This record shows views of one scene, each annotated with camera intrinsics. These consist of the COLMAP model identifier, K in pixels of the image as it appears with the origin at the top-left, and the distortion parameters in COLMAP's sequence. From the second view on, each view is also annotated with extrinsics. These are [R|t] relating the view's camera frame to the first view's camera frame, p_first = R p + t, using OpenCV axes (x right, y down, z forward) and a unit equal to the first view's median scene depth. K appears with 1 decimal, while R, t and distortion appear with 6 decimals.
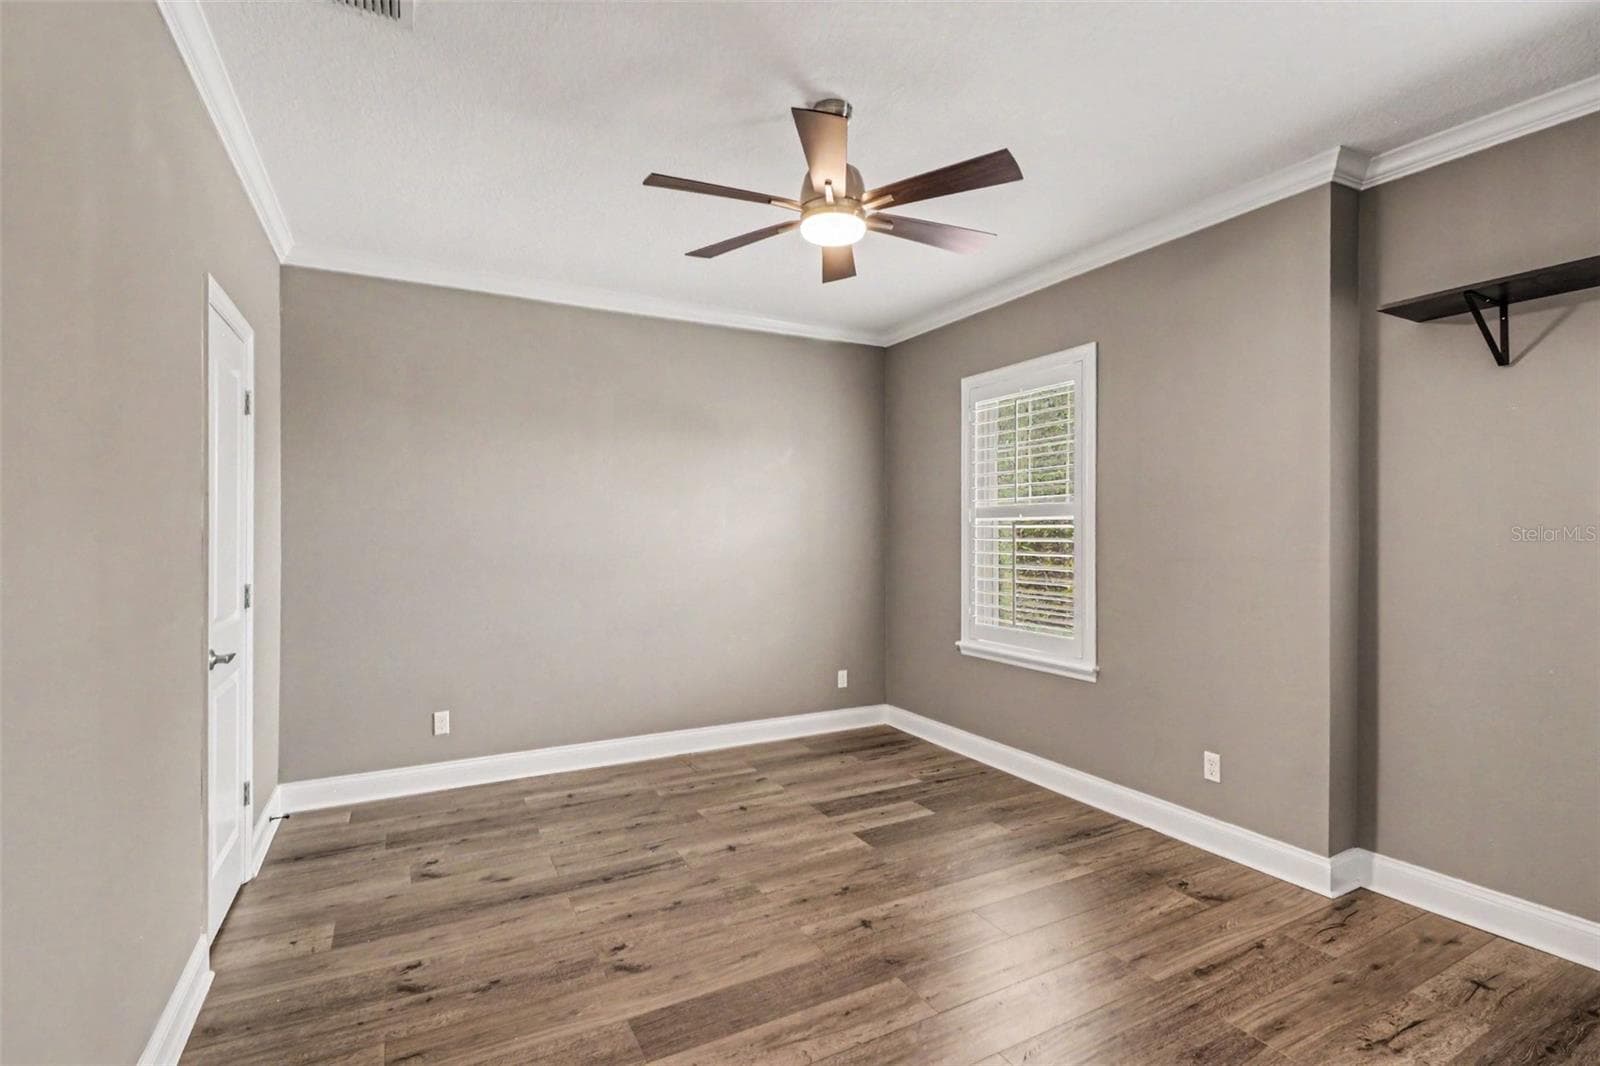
lens RADIAL K [[741.6, 0, 801.7], [0, 741.6, 531.0], [0, 0, 1]] dist [-0.009185, -0.006795]
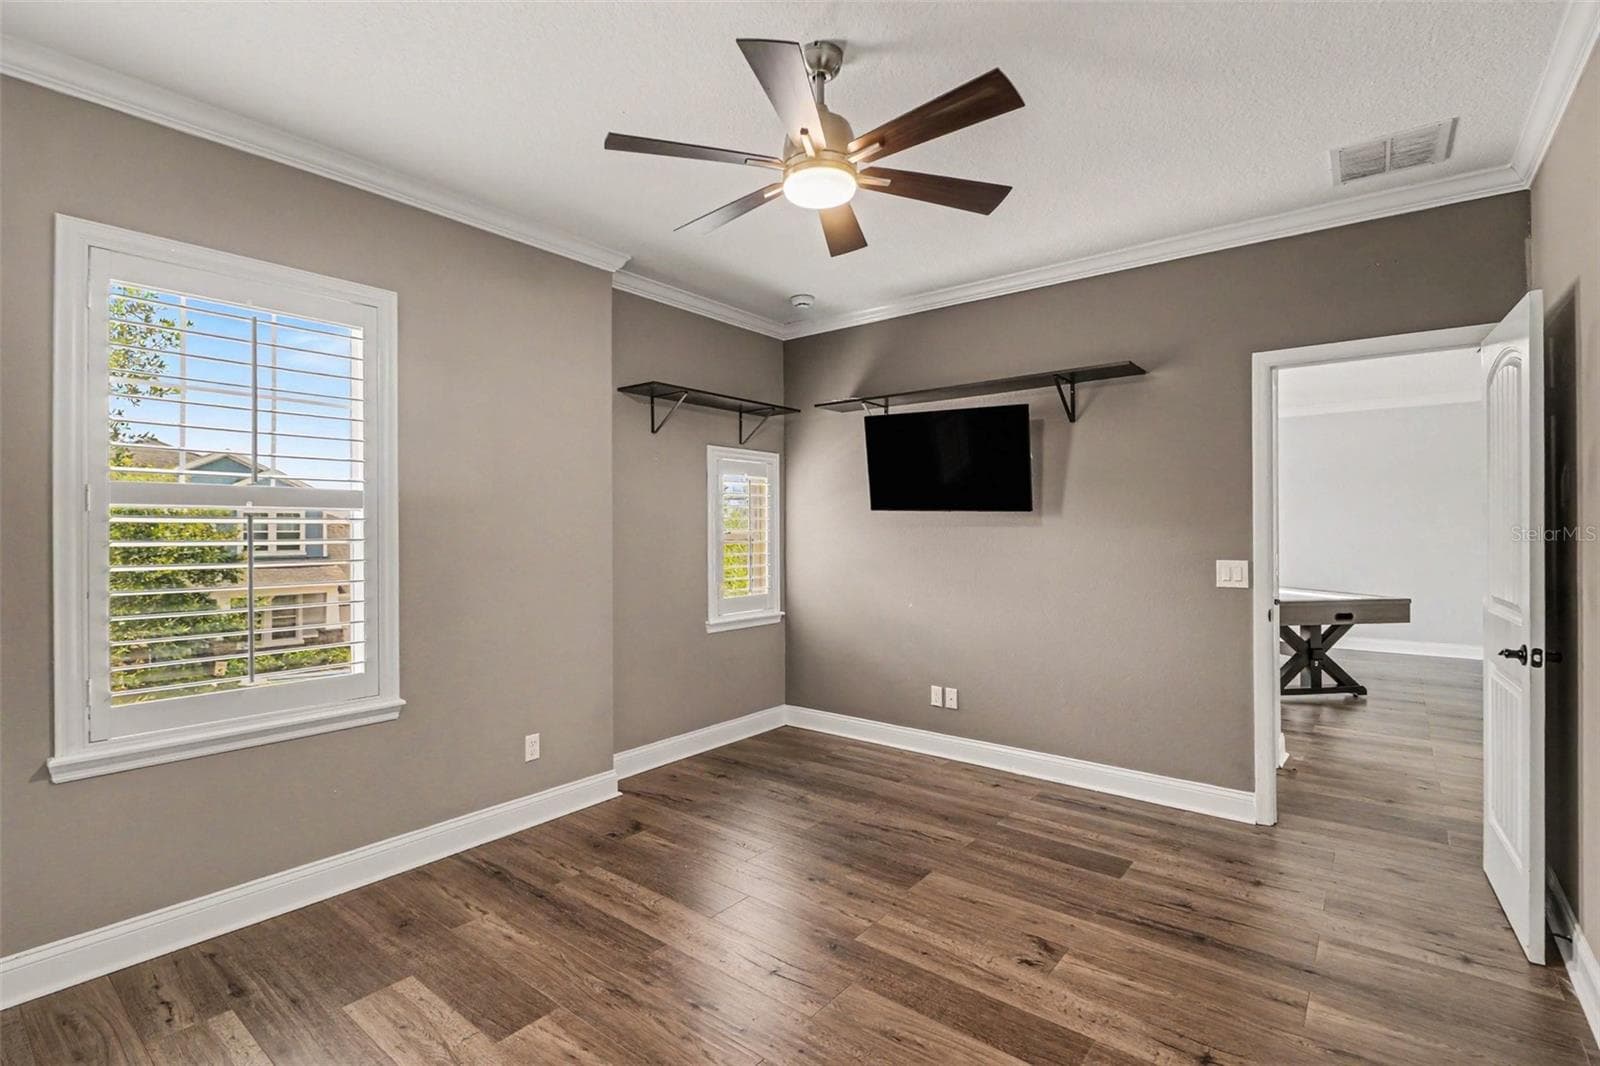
lens RADIAL K [[741.6, 0, 803.9], [0, 741.6, 530.6], [0, 0, 1]] dist [-0.009185, -0.006795]
pose [[-0.399097, 0.003462, 0.916902, -0.581891], [0.004671, 0.999988, -0.001742, 0.006671], [-0.916897, 0.003588, -0.399108, 1.044290]]
